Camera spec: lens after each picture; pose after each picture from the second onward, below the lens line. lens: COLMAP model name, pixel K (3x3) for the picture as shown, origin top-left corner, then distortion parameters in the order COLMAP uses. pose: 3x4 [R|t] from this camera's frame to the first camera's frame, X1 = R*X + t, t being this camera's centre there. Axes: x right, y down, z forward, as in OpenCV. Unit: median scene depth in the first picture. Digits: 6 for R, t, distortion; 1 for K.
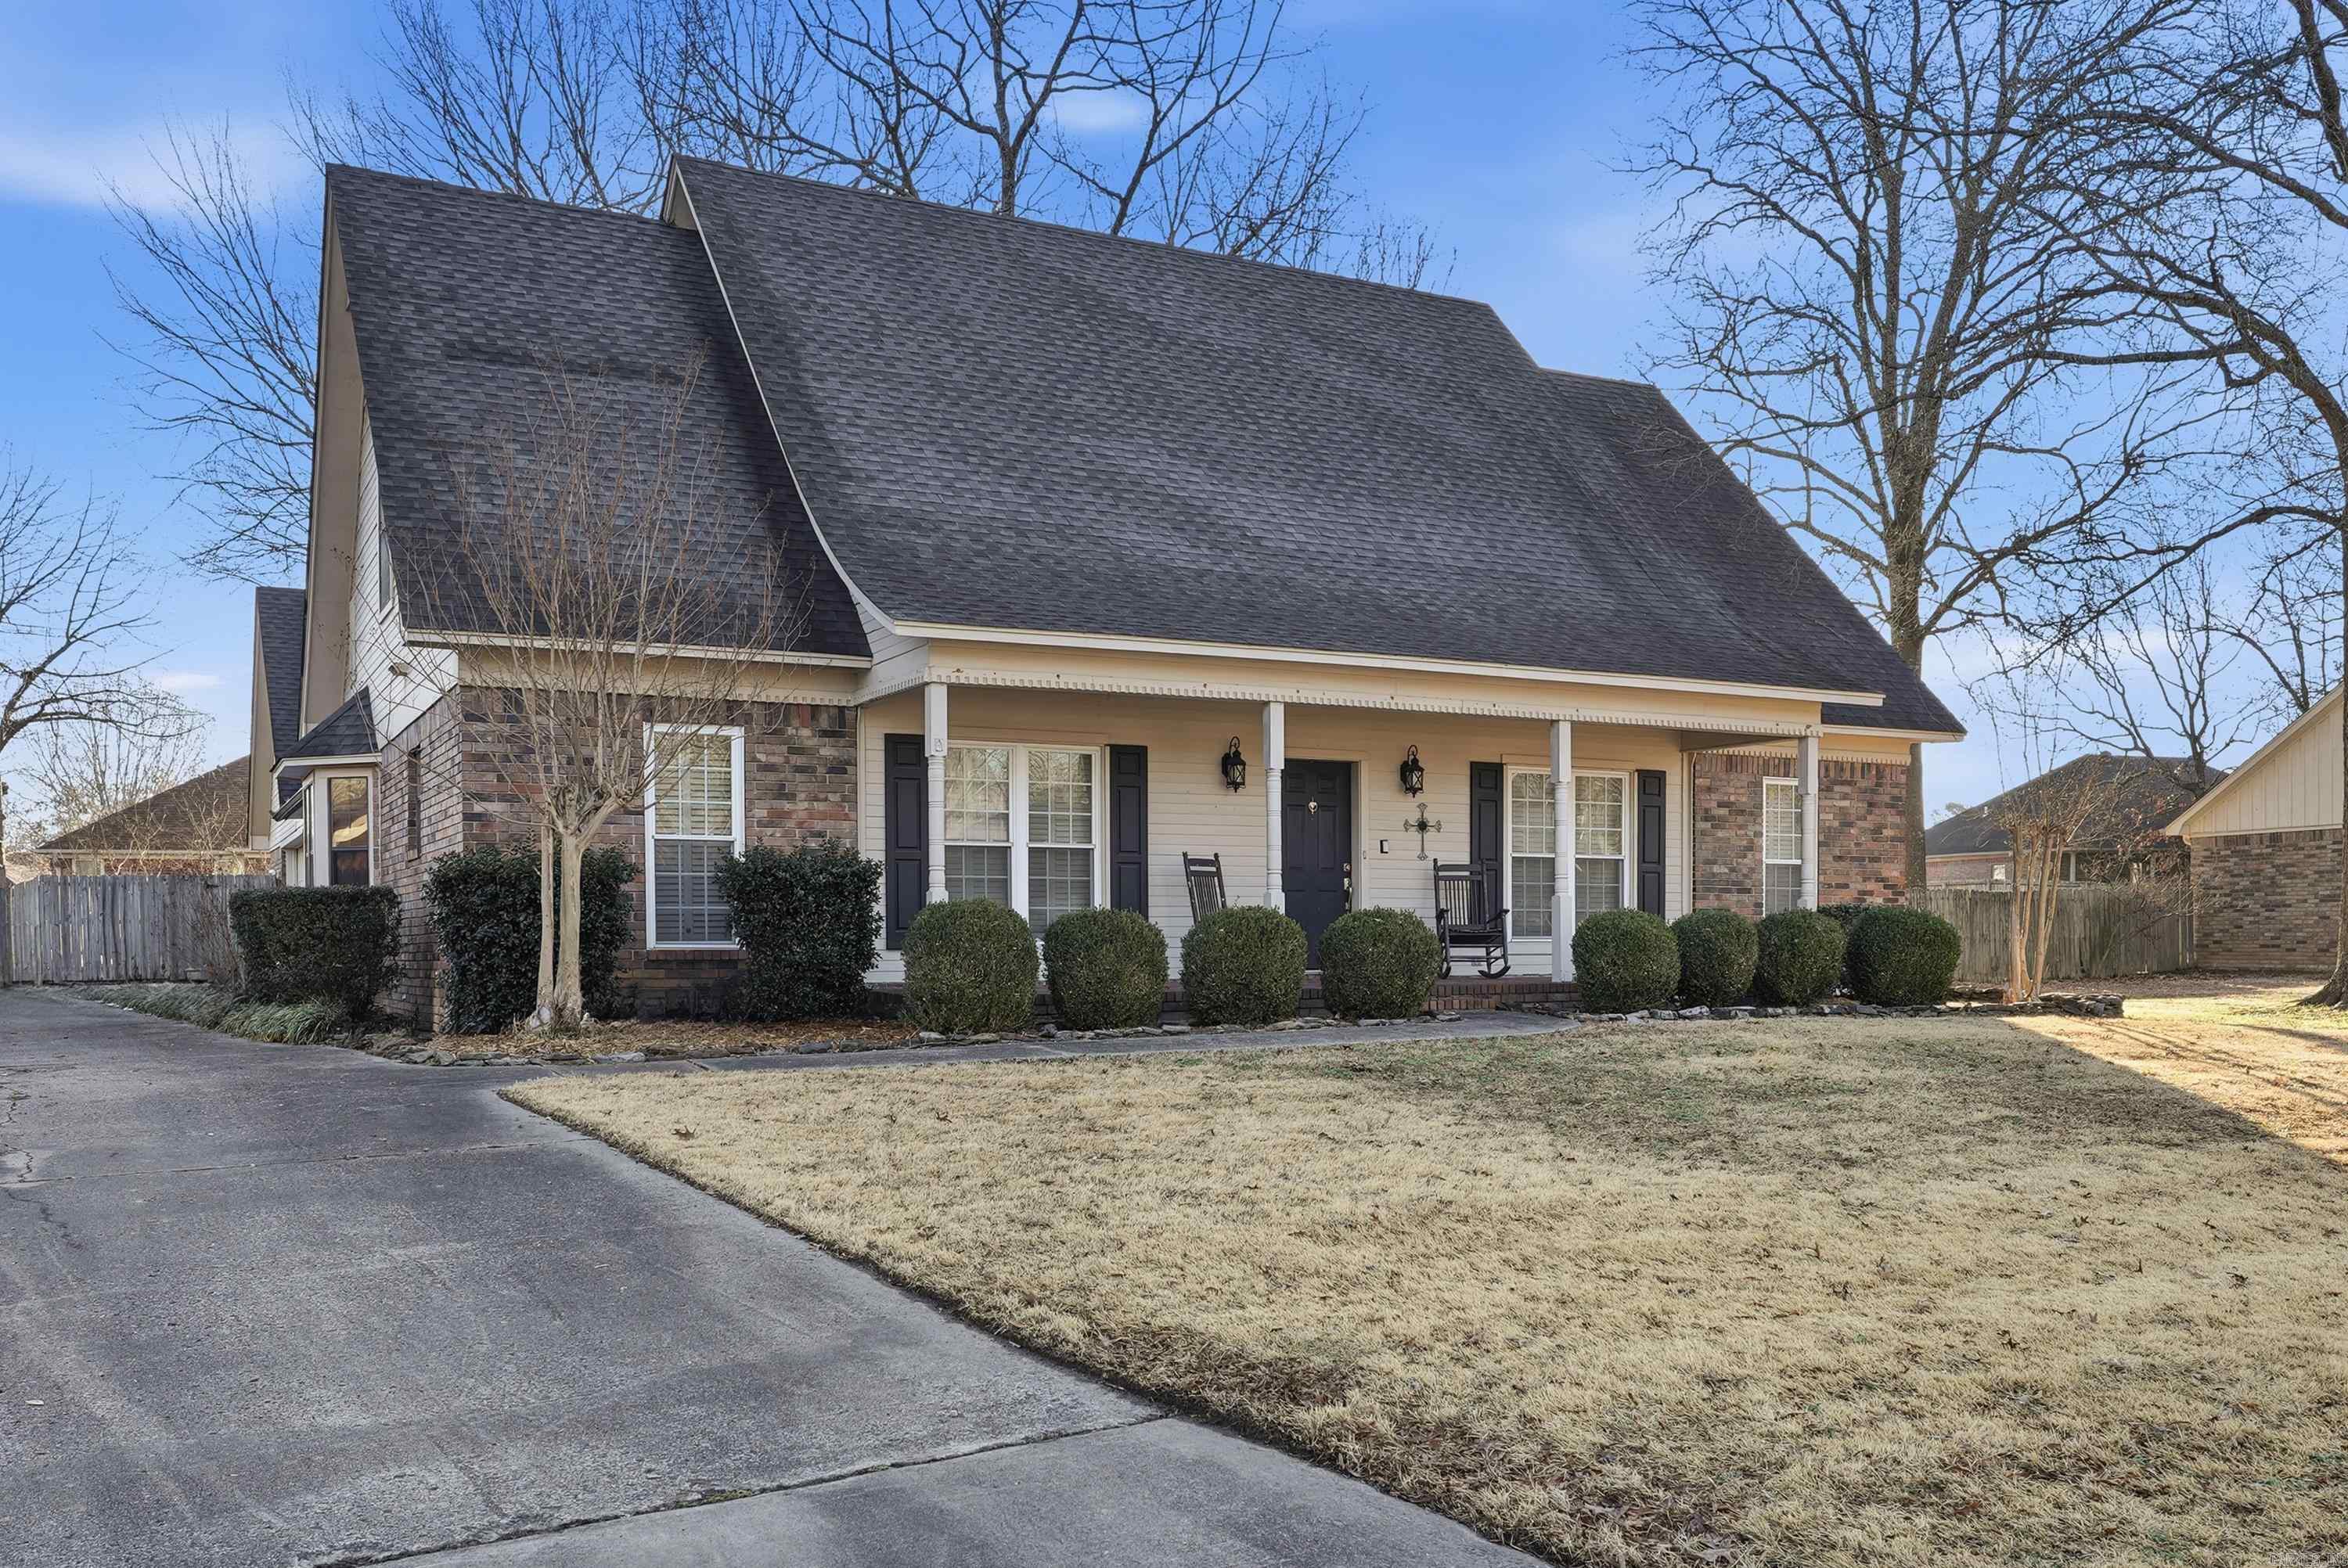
lens RADIAL K [[1923.1, 0, 1189.5], [0, 1923.1, 815.6], [0, 0, 1]] dist [0.014152, -0.013564]
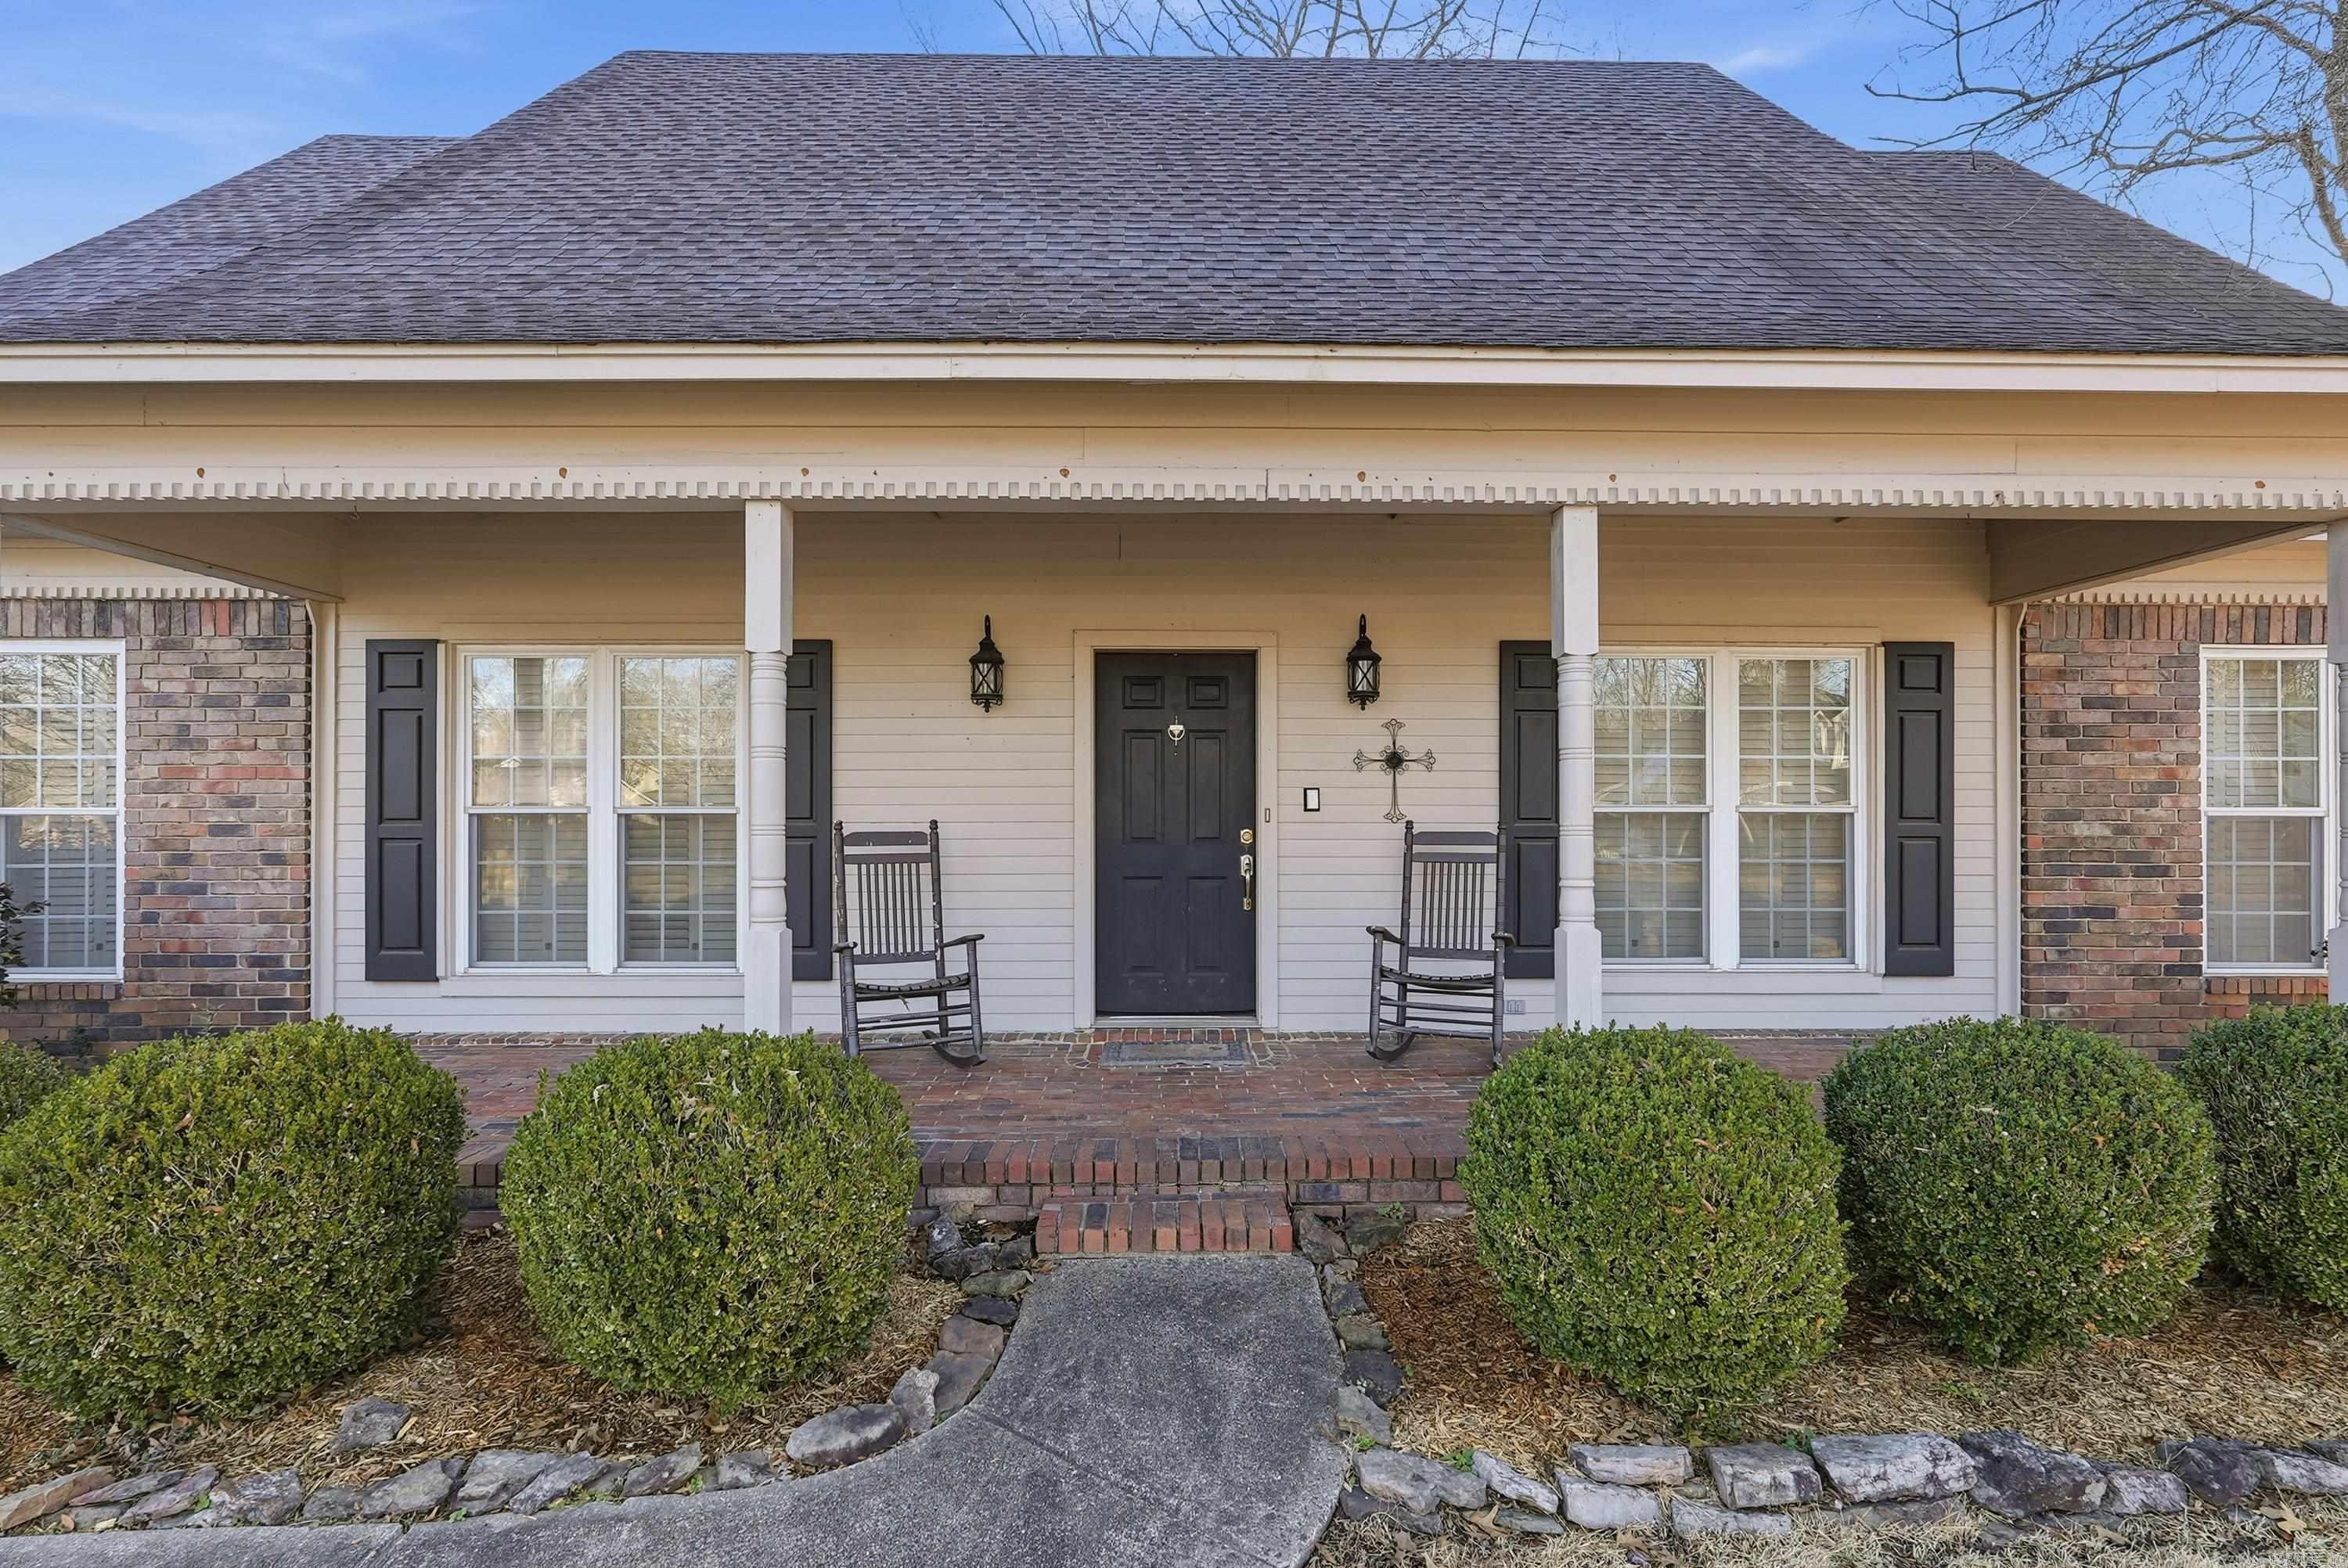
lens RADIAL K [[1078.6, 0, 1164.4], [0, 1078.6, 774.7], [0, 0, 1]] dist [-0.009281, 0.002198]
pose [[0.890941, -0.016591, -0.453815, 0.204634], [0.026310, 0.999540, 0.015111, 0.002856], [0.453355, -0.025403, 0.890968, 0.699228]]
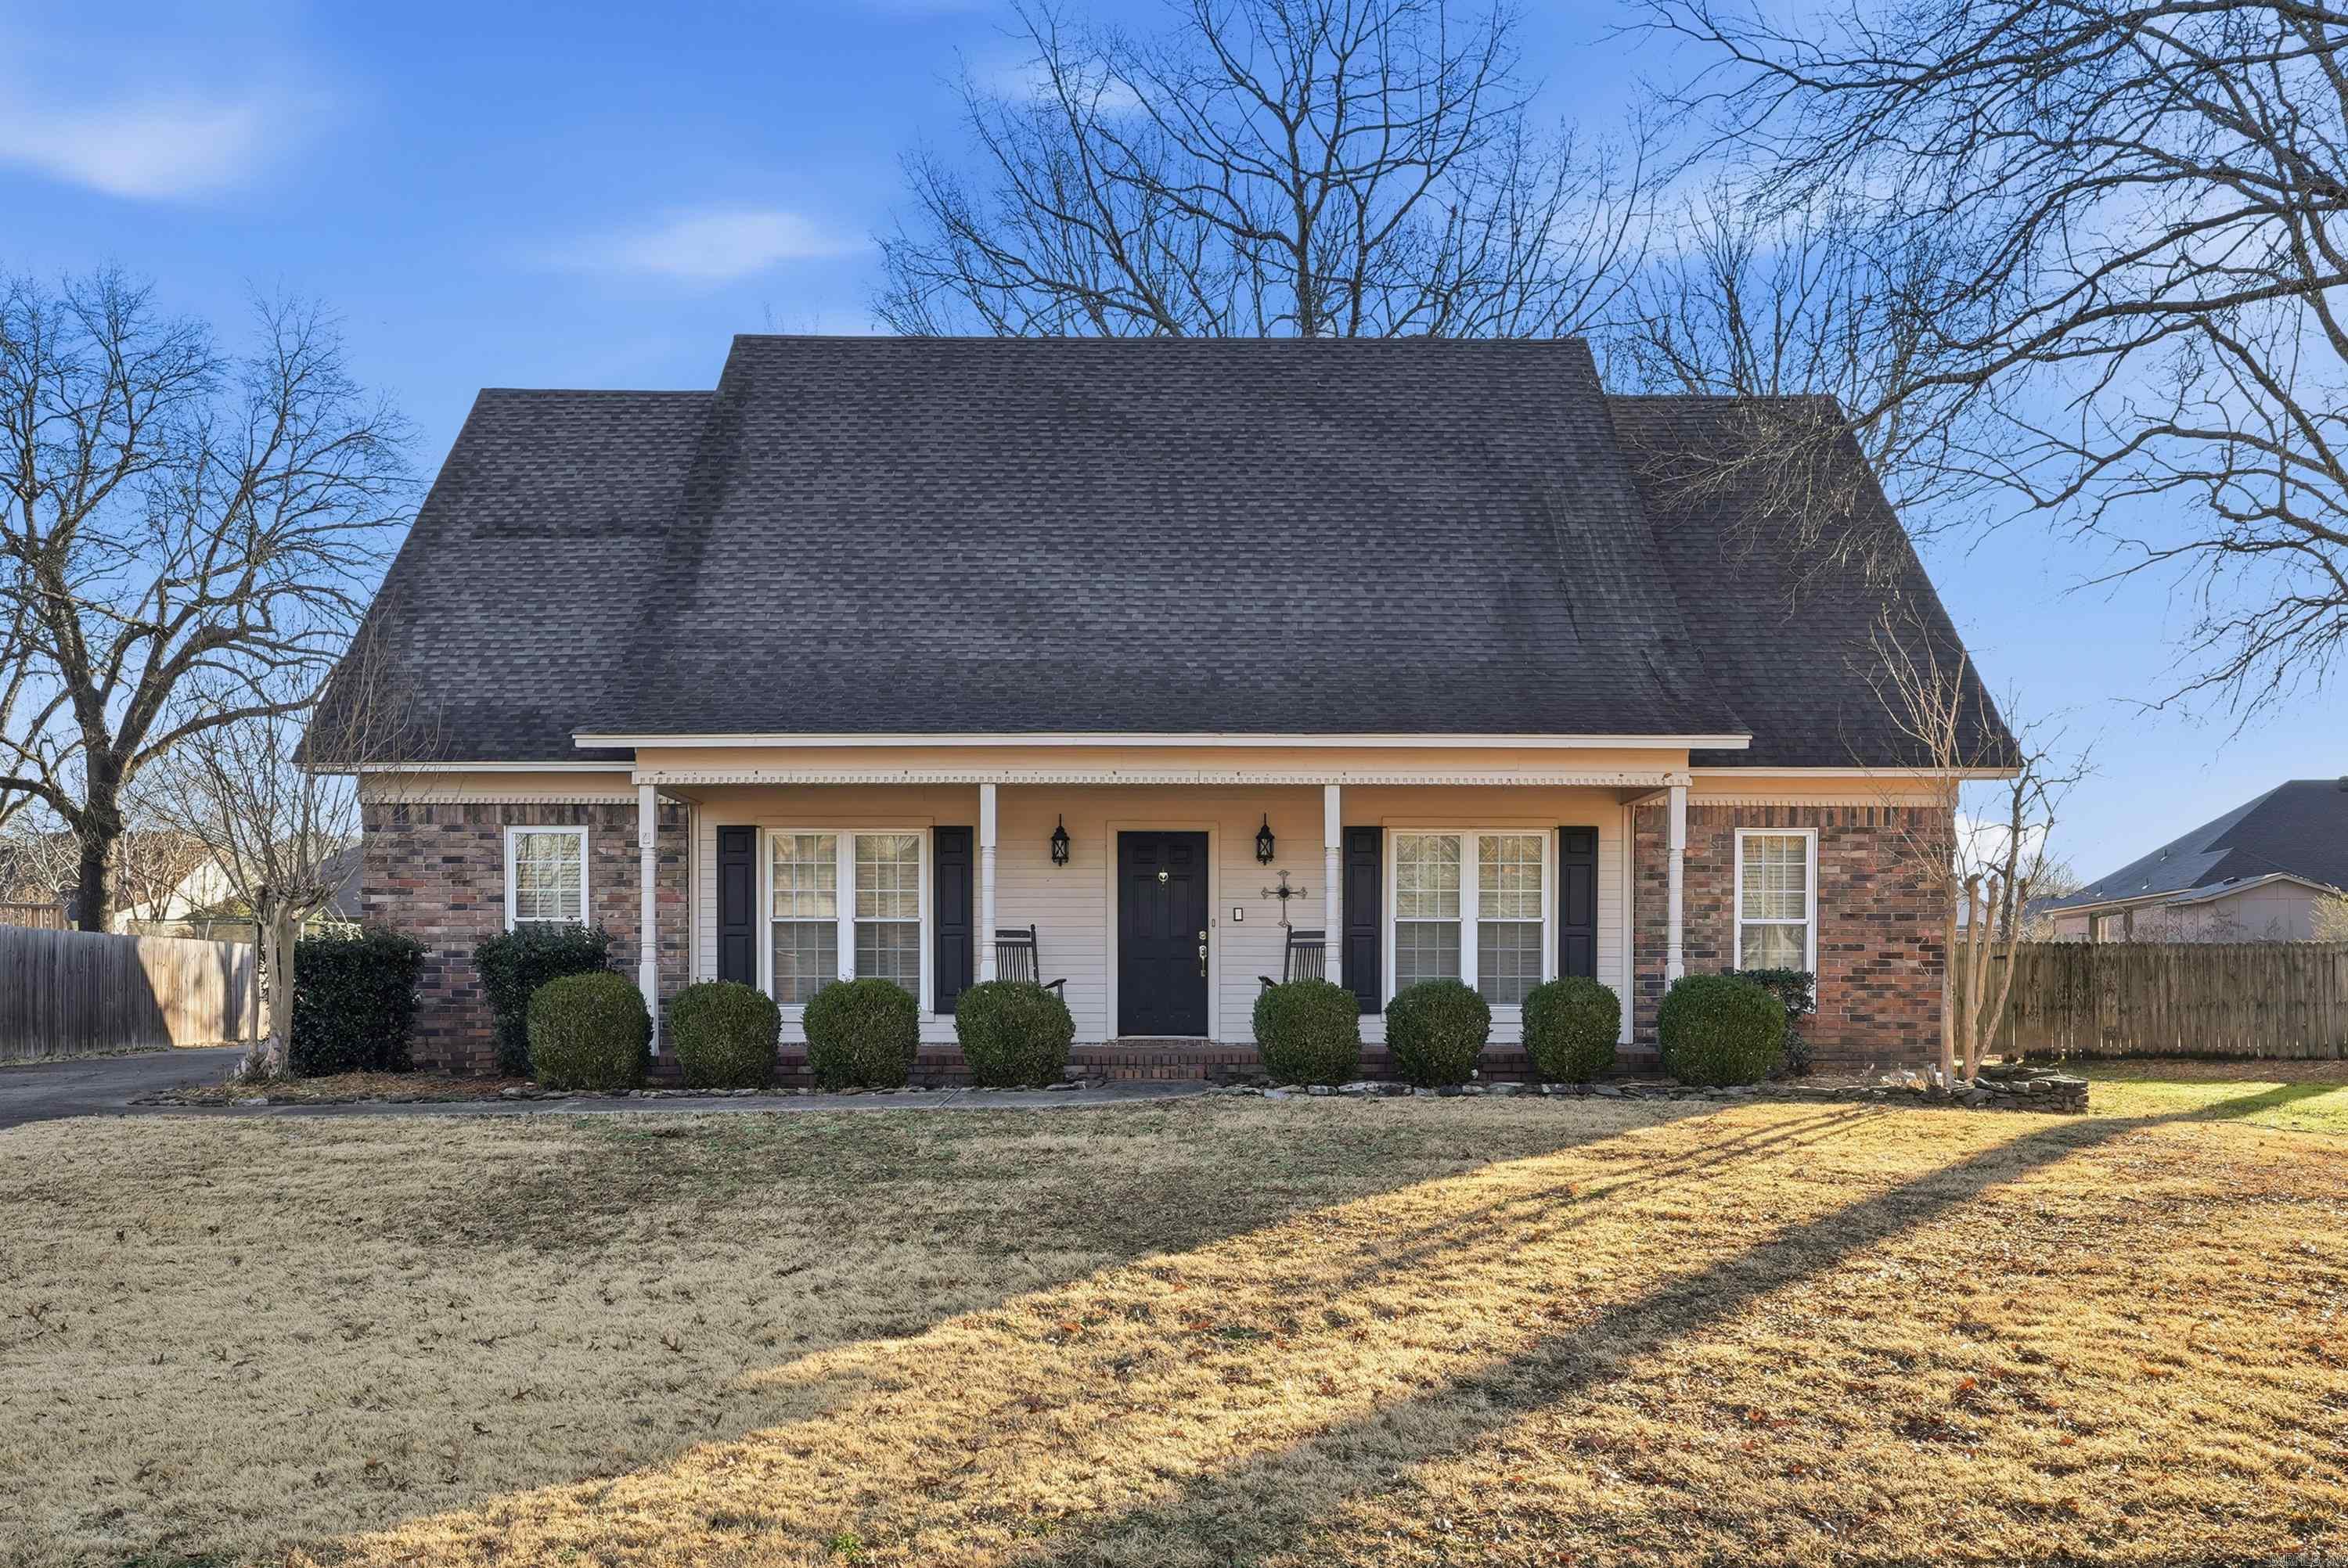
lens RADIAL K [[1791.1, 0, 1182.8], [0, 1791.1, 798.6], [0, 0, 1]] dist [-0.013475, -0.001676]
pose [[0.898900, -0.045557, -0.435780, 0.485564], [0.025834, 0.998360, -0.051081, 0.002470], [0.437392, 0.034659, 0.898603, 0.140297]]
